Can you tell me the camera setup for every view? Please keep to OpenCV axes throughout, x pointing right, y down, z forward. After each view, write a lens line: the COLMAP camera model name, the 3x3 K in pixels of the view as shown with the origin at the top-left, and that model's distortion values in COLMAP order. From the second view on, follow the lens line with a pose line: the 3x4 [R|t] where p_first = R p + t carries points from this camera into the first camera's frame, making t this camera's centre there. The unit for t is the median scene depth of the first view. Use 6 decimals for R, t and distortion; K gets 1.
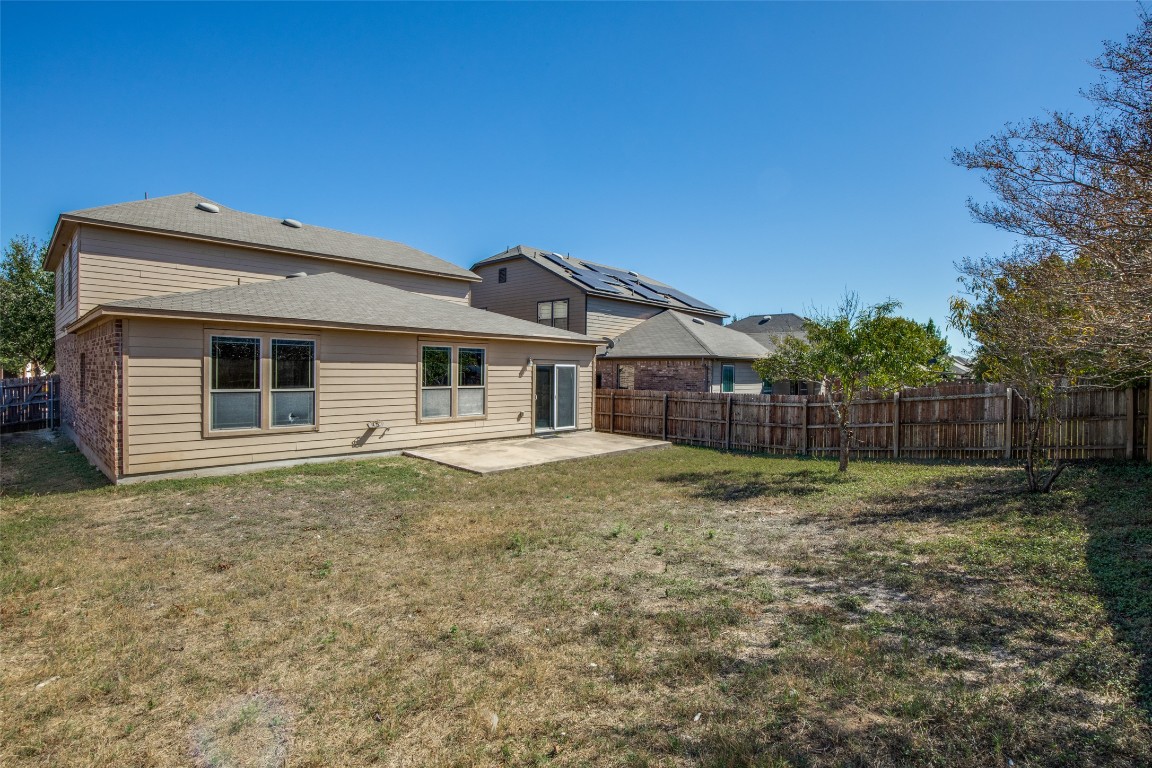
lens RADIAL K [[539.6, 0, 577.4], [0, 539.6, 380.9], [0, 0, 1]] dist [-0.025894, 0.002739]
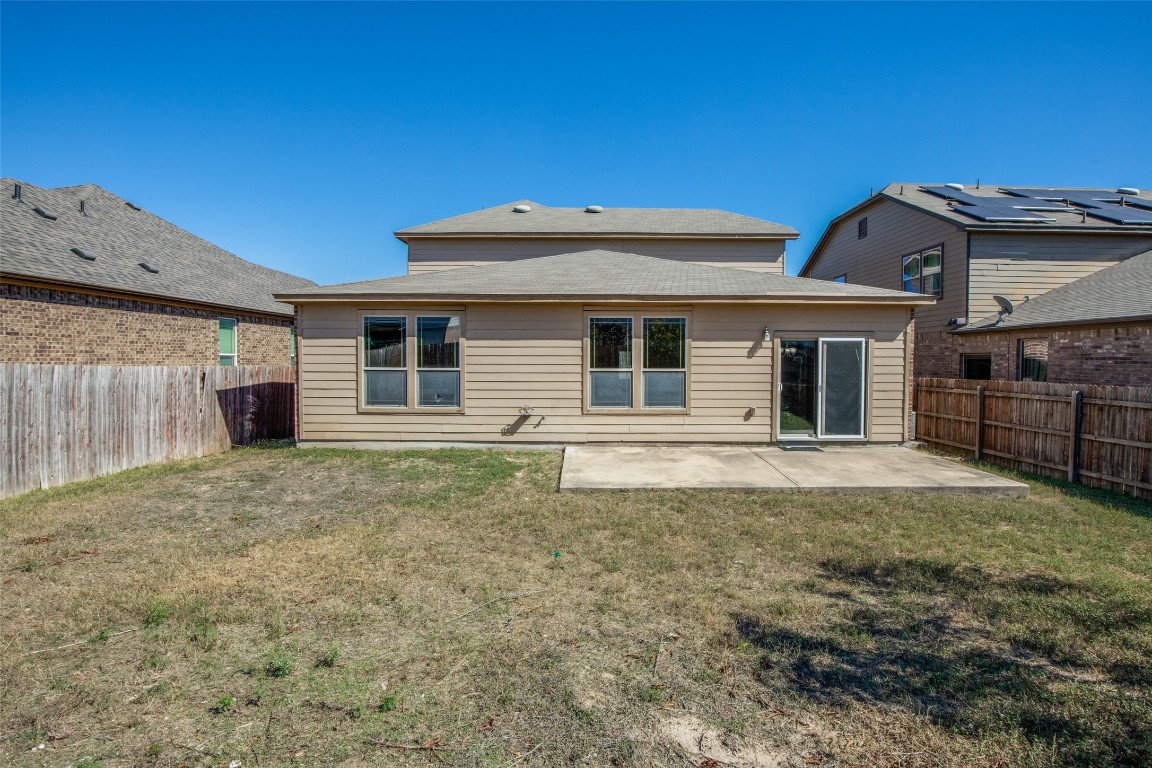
lens RADIAL K [[506.5, 0, 591.4], [0, 506.5, 366.1], [0, 0, 1]] dist [-0.019532, 0.000038]
pose [[0.691617, 0.012228, -0.722161, 0.221742], [-0.008953, 0.999925, 0.008357, 0.000786], [0.722209, 0.000685, 0.691675, 0.408920]]
